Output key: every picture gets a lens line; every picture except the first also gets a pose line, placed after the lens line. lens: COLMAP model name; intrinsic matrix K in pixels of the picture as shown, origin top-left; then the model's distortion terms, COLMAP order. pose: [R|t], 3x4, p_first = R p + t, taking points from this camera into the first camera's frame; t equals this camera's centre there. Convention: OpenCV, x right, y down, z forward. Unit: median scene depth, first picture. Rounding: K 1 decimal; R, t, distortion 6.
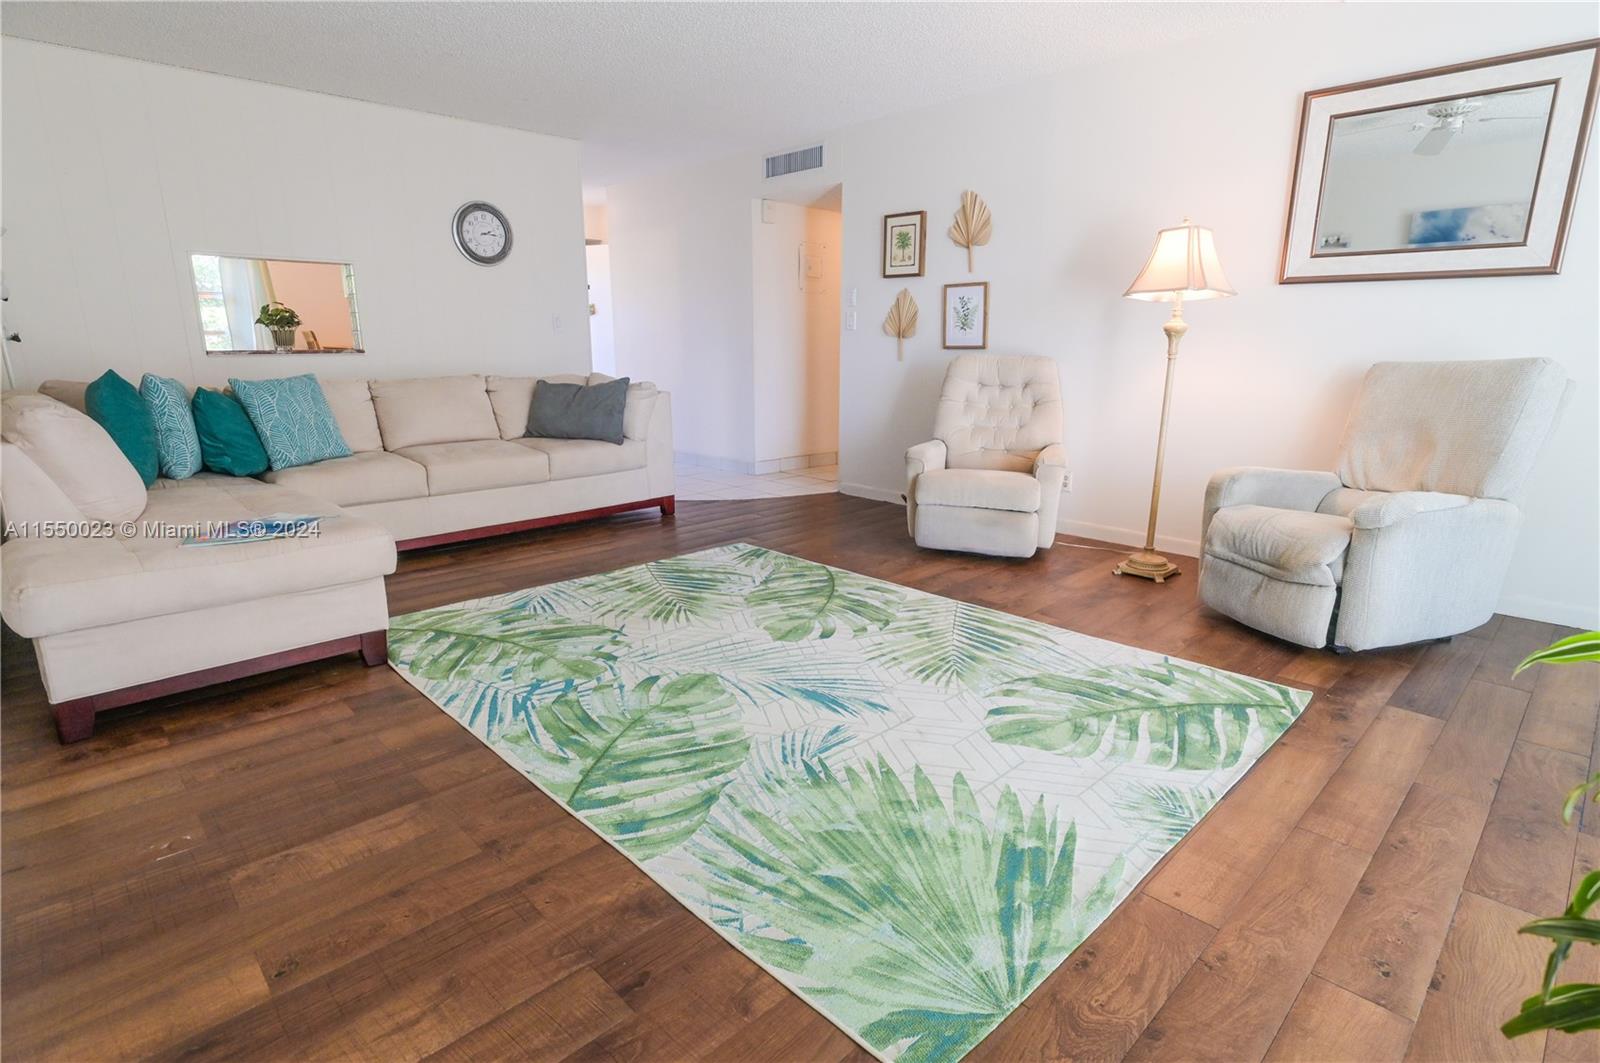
lens RADIAL K [[843.0, 0, 778.0], [0, 843.0, 534.1], [0, 0, 1]] dist [-0.009494, 0.002660]
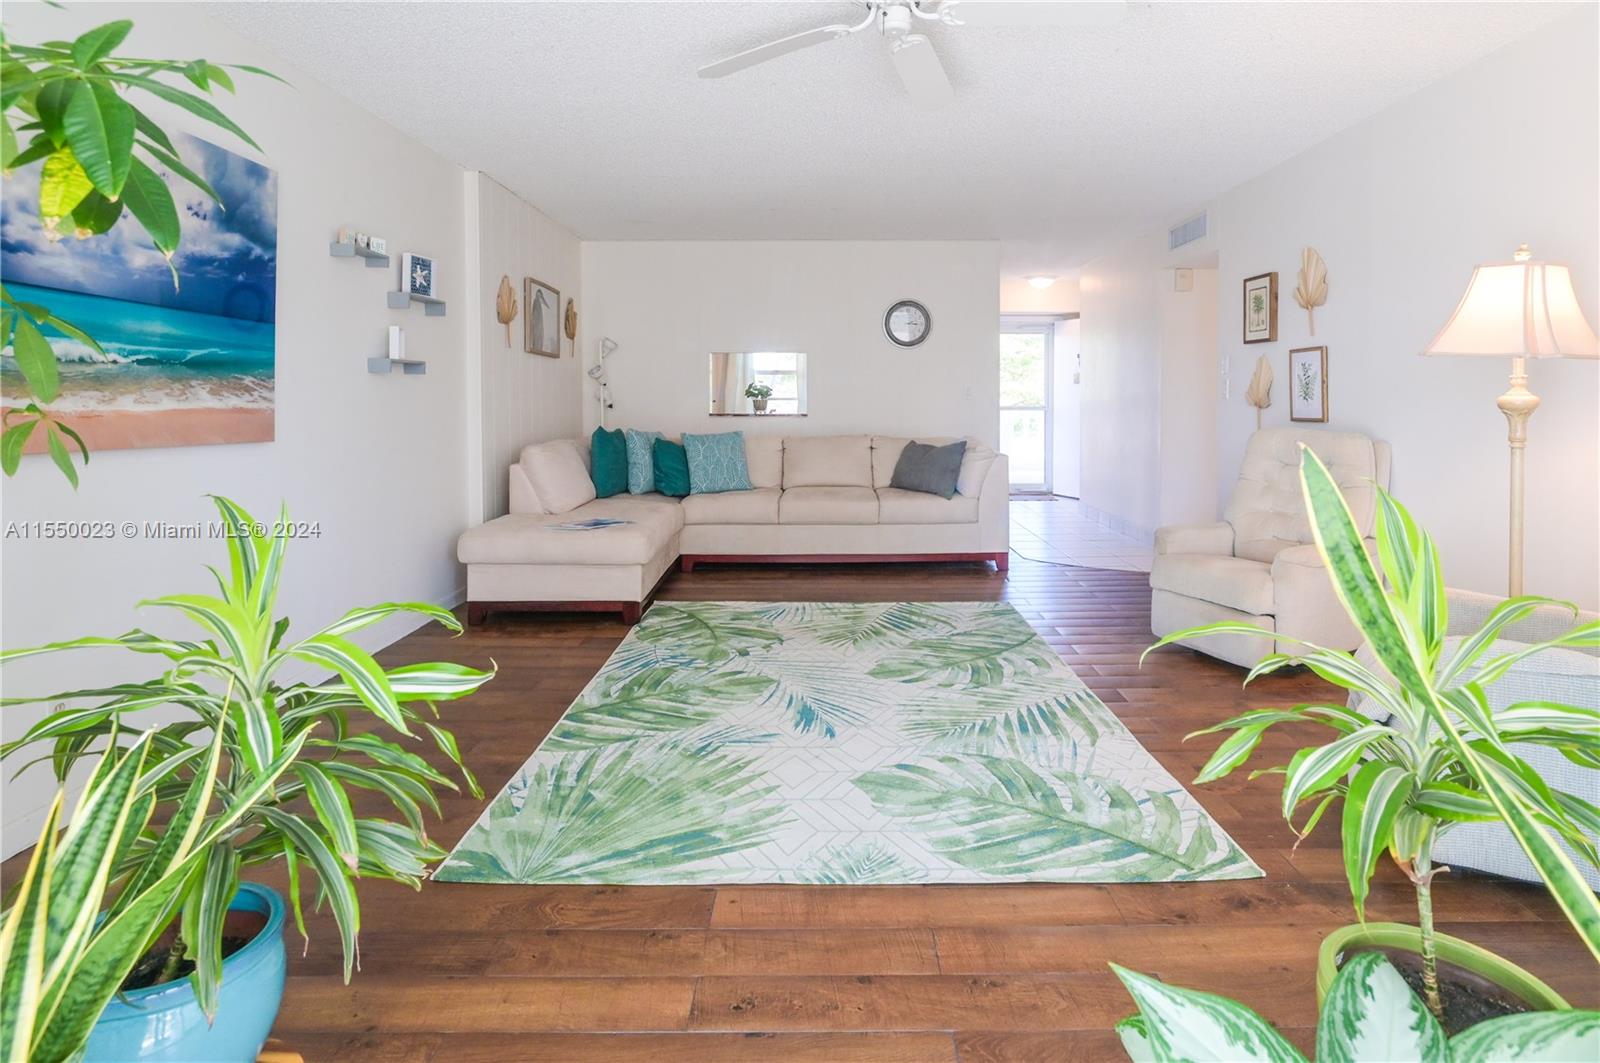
lens RADIAL K [[843.0, 0, 782.4], [0, 843.0, 419.5], [0, 0, 1]] dist [-0.009494, 0.002660]
pose [[0.710443, 0.016030, -0.703572, 0.647721], [-0.155850, 0.978501, -0.135078, -0.034767], [0.686281, 0.205617, 0.697667, 0.054320]]
